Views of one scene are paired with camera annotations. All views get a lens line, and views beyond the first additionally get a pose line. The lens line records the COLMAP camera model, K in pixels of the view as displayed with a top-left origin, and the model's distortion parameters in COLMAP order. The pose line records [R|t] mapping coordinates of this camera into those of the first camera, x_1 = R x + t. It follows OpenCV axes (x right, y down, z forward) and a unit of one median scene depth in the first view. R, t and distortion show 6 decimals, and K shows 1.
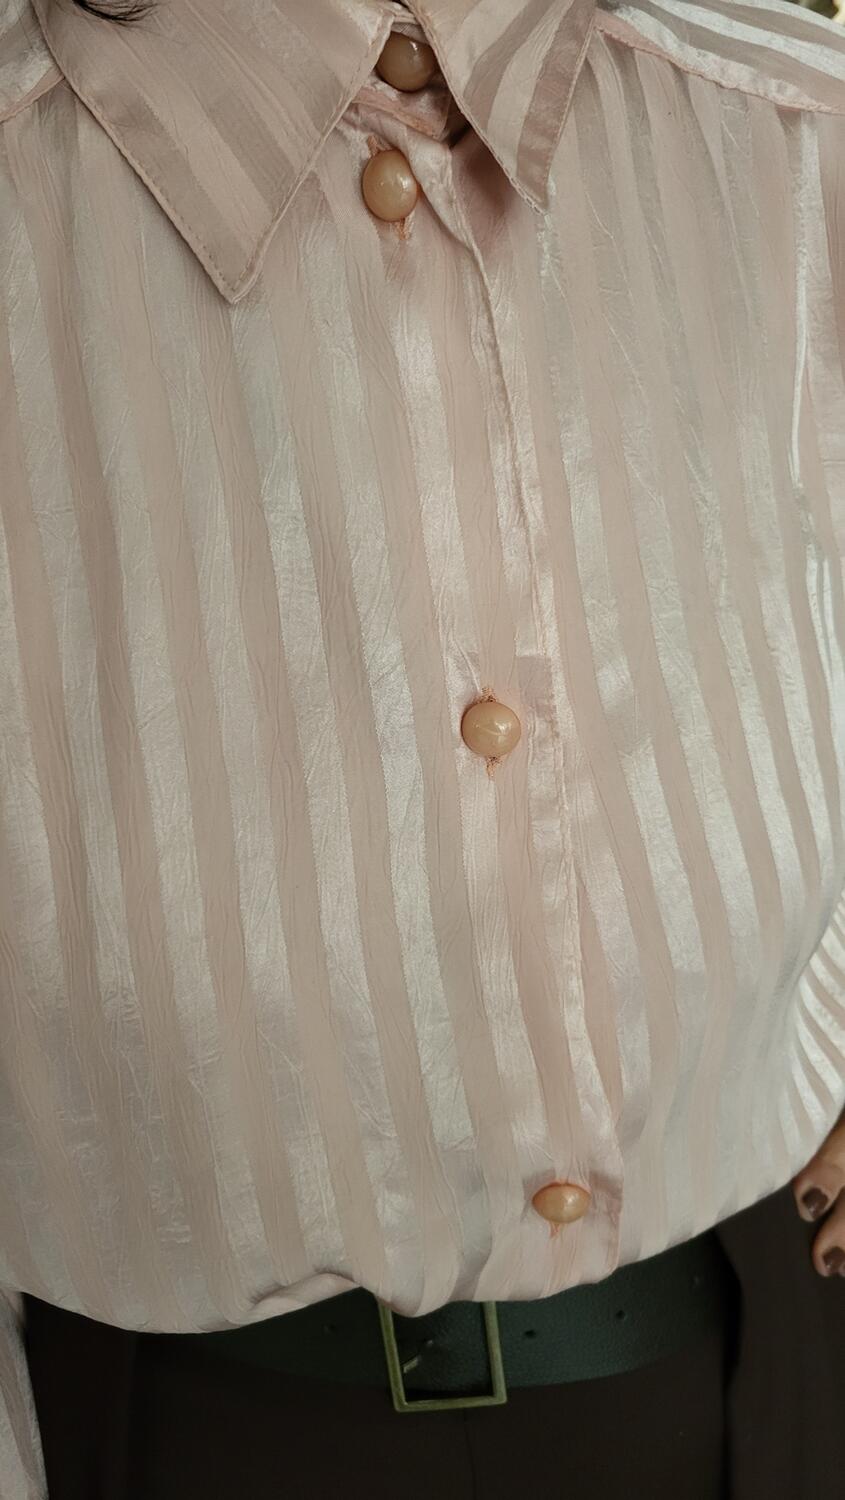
lens RADIAL K [[1168.2, 0, 422.5], [0, 1168.2, 750.0], [0, 0, 1]] dist [-0.059181, 0.078889]
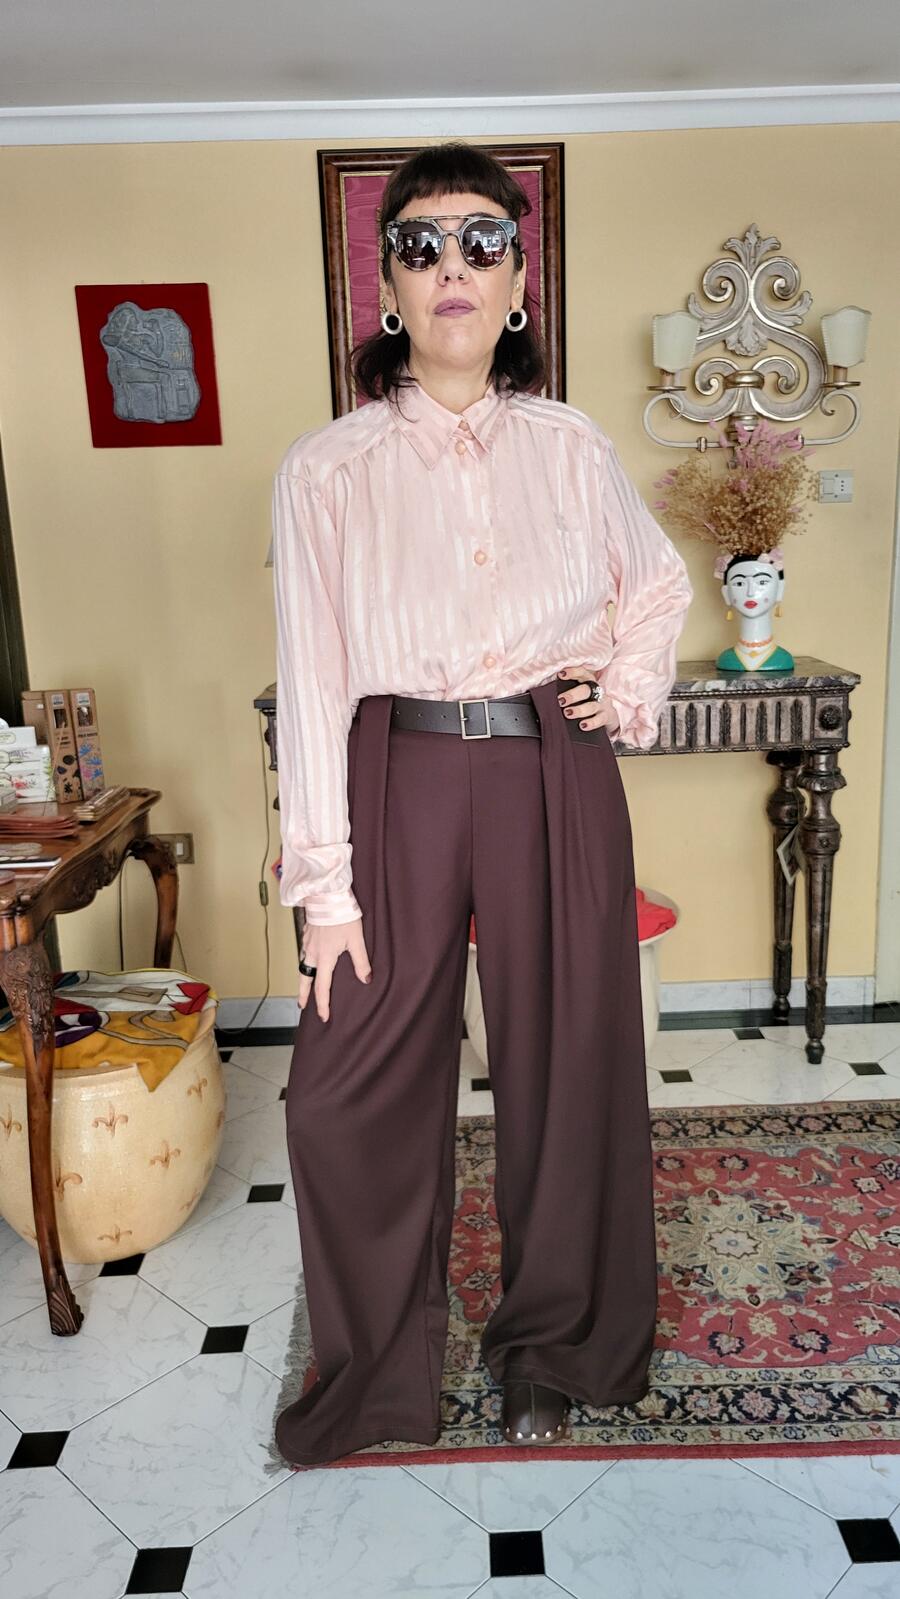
lens RADIAL K [[1296.2, 0, 448.3], [0, 1296.2, 789.6], [0, 0, 1]] dist [-0.002453, 0.002034]
pose [[0.998057, 0.021885, -0.058338, 0.262703], [-0.030034, 0.989309, -0.142706, 1.693032], [0.054591, 0.144181, 0.988044, -4.117339]]
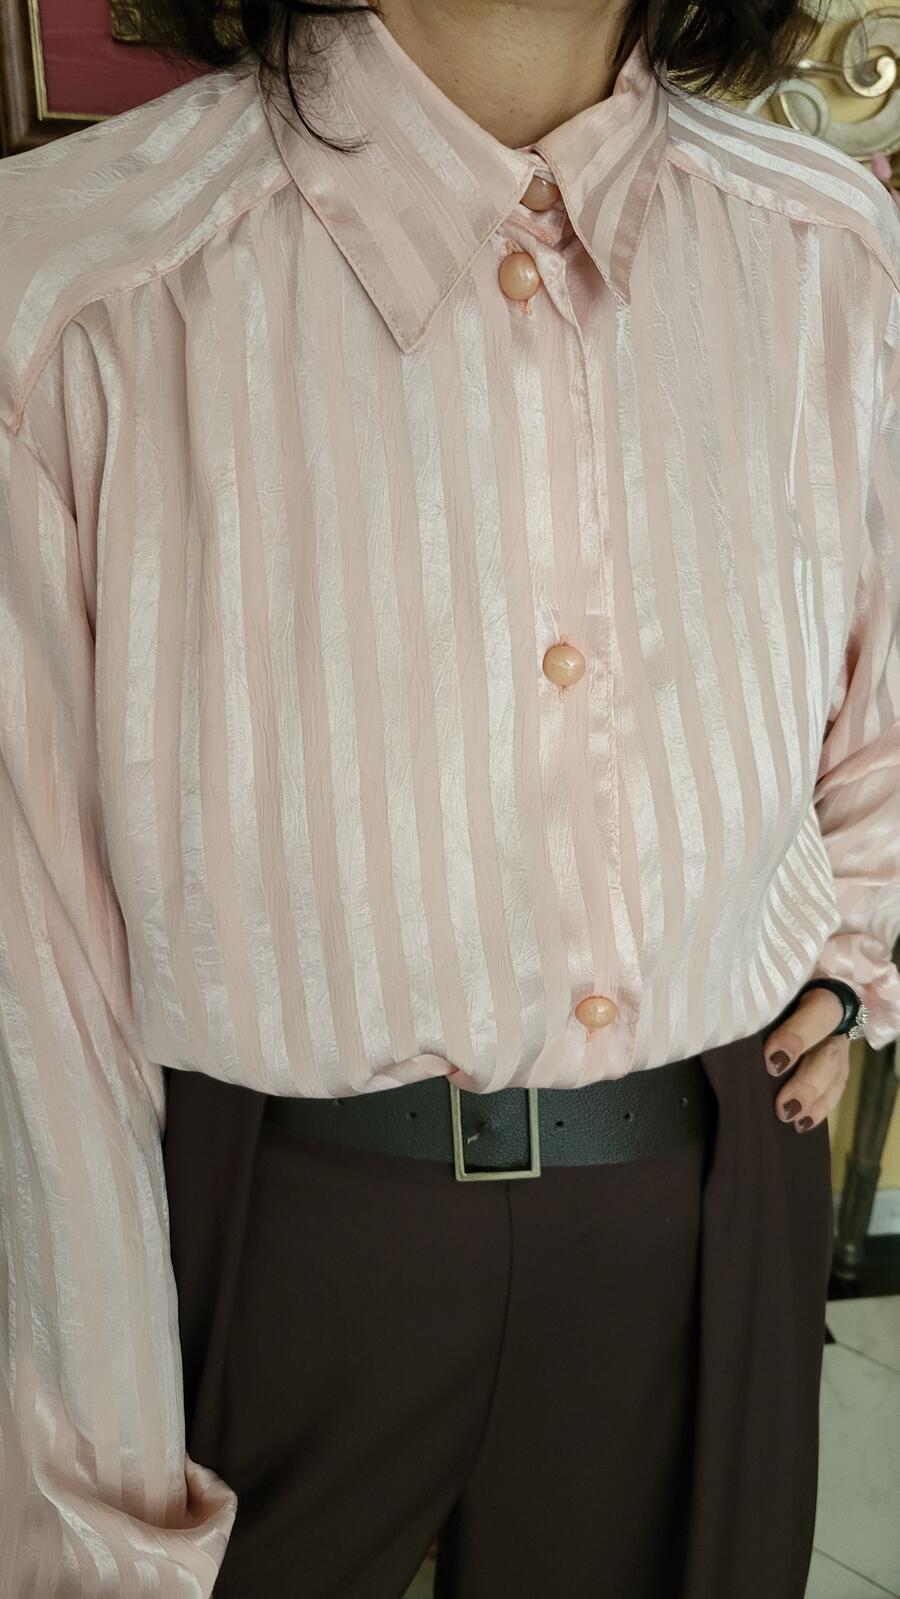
lens RADIAL K [[1296.2, 0, 448.3], [0, 1296.2, 789.6], [0, 0, 1]] dist [-0.002453, 0.002034]
pose [[0.997218, 0.047516, 0.057430, -0.164852], [-0.048692, 0.998628, 0.019254, 0.109492], [-0.056436, -0.021997, 0.998164, -0.560930]]
